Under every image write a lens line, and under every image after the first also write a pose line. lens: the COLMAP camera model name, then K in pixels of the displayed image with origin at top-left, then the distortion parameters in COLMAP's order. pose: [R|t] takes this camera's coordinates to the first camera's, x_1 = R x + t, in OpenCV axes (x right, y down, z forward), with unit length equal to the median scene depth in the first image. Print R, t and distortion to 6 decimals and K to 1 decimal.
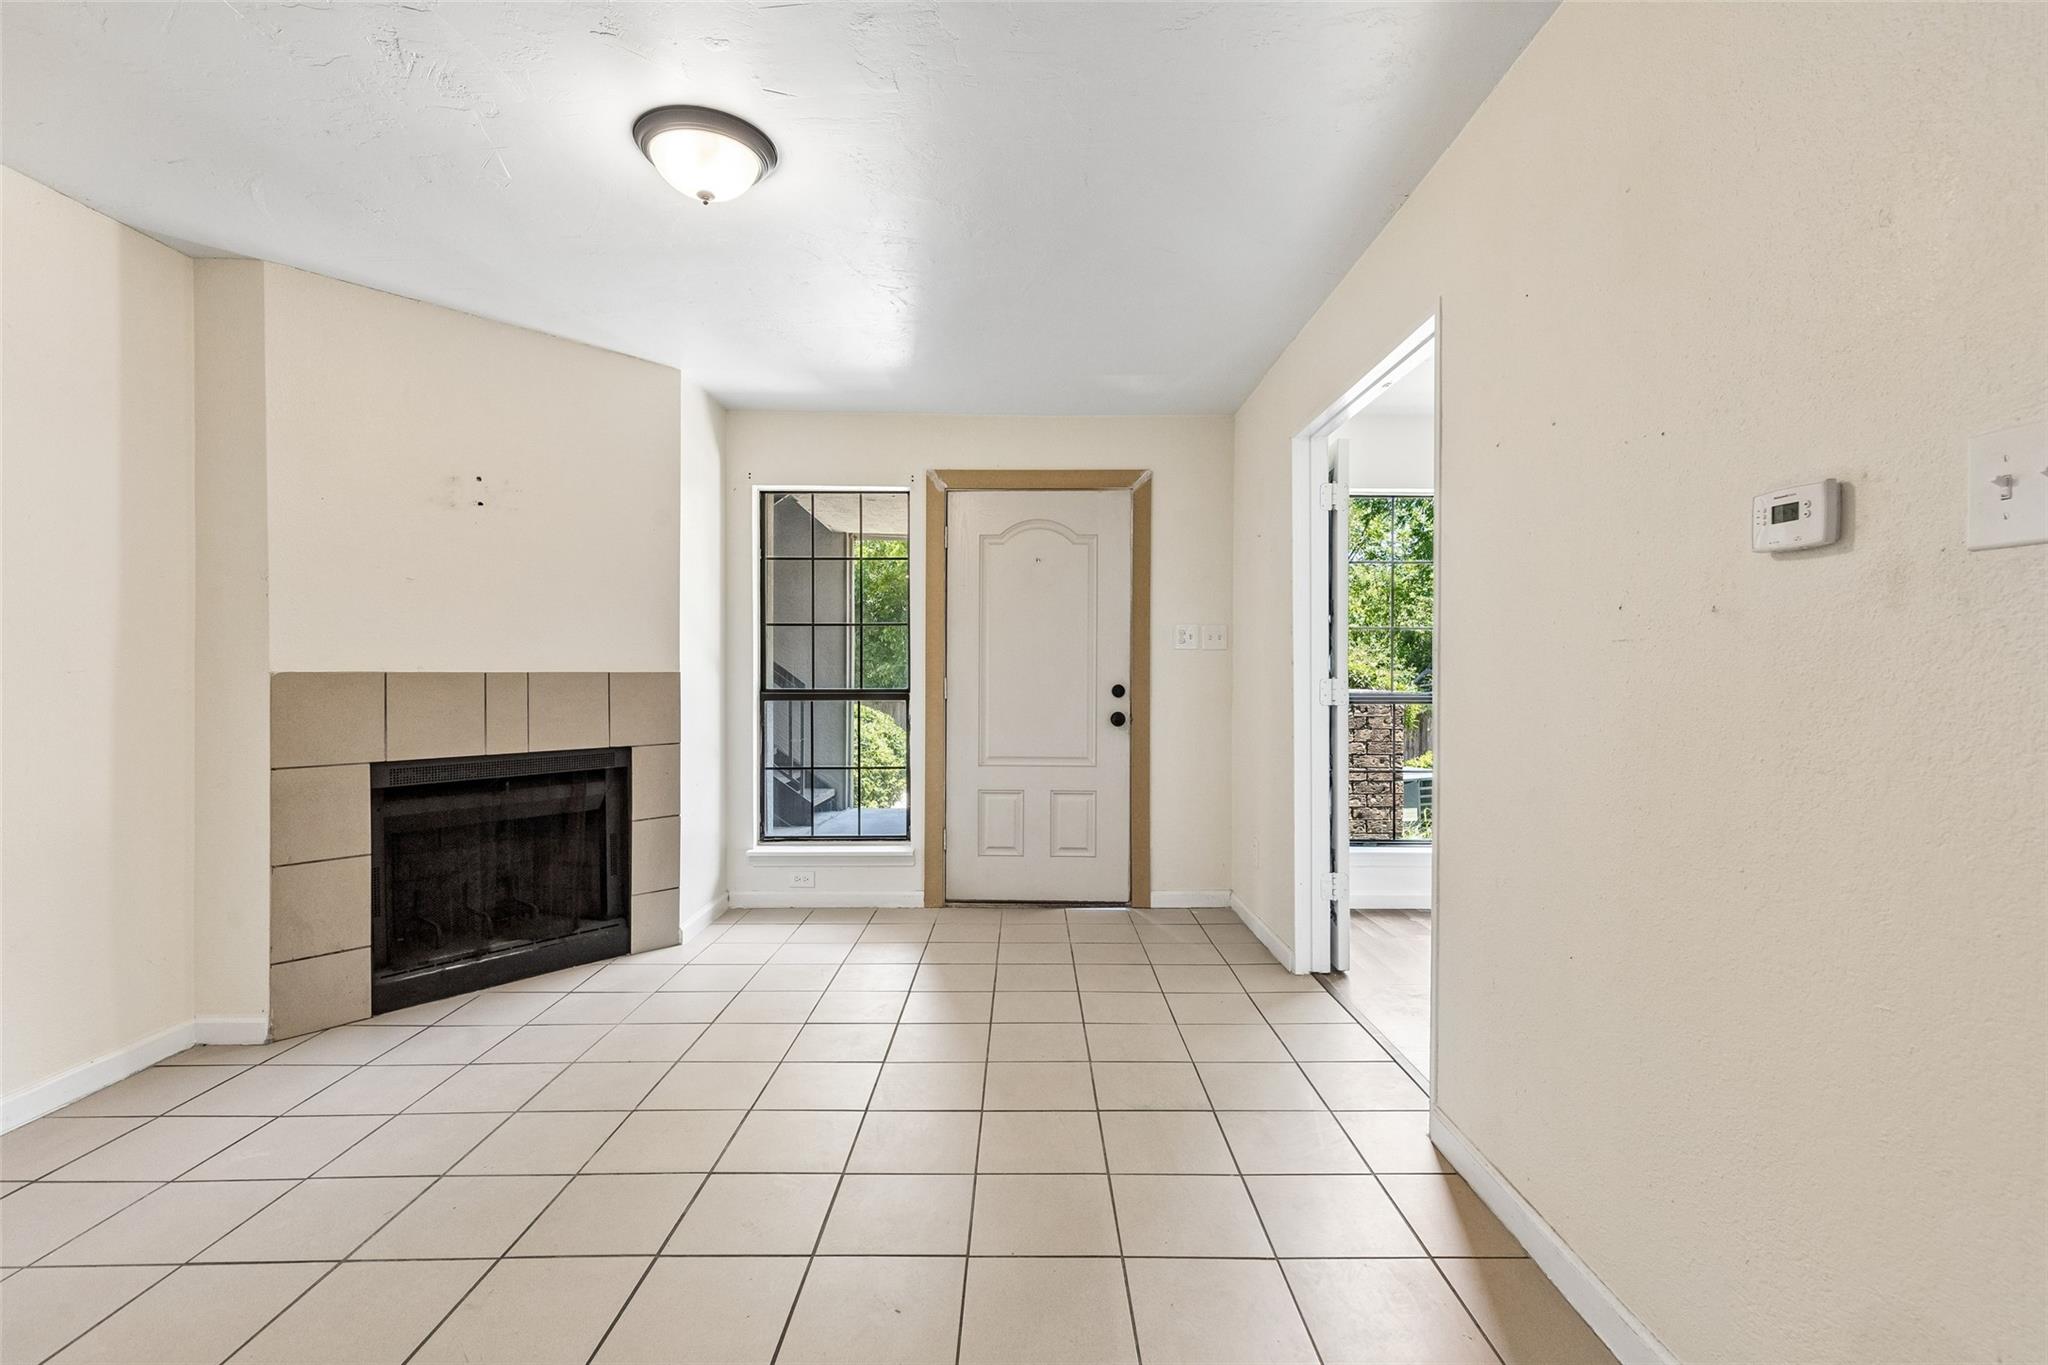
lens RADIAL K [[930.5, 0, 1028.7], [0, 930.5, 678.0], [0, 0, 1]] dist [0.018984, 0.000083]
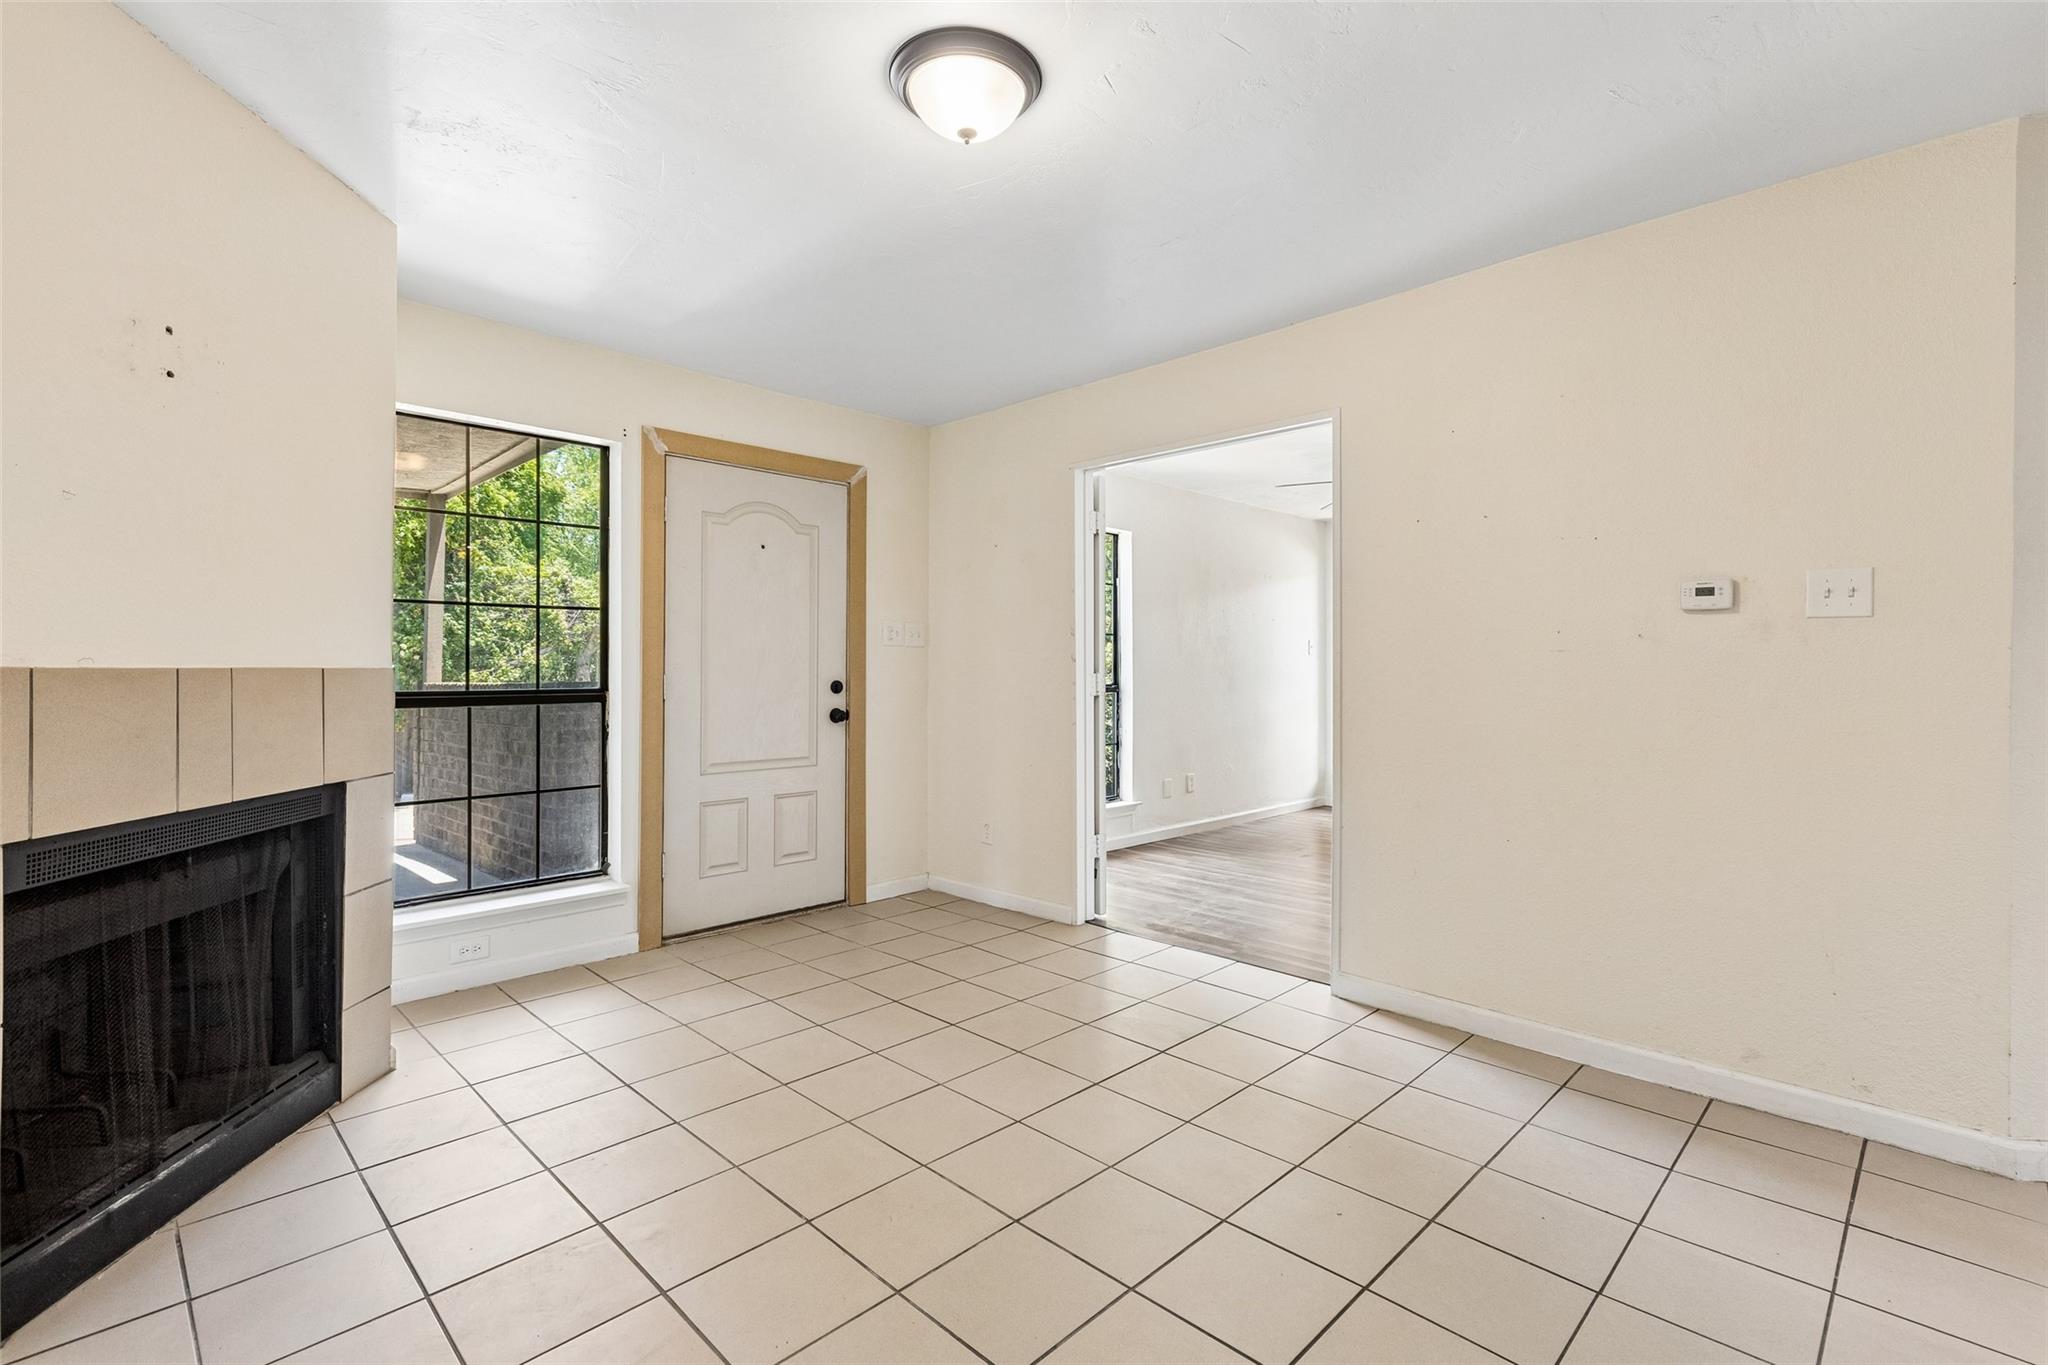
lens RADIAL K [[932.5, 0, 1032.2], [0, 932.5, 661.1], [0, 0, 1]] dist [0.007953, -0.000732]
pose [[0.704609, 0.005018, 0.709578, -0.537920], [0.003601, 0.999937, -0.010647, -0.002297], [-0.709587, 0.010057, 0.704546, 0.193527]]
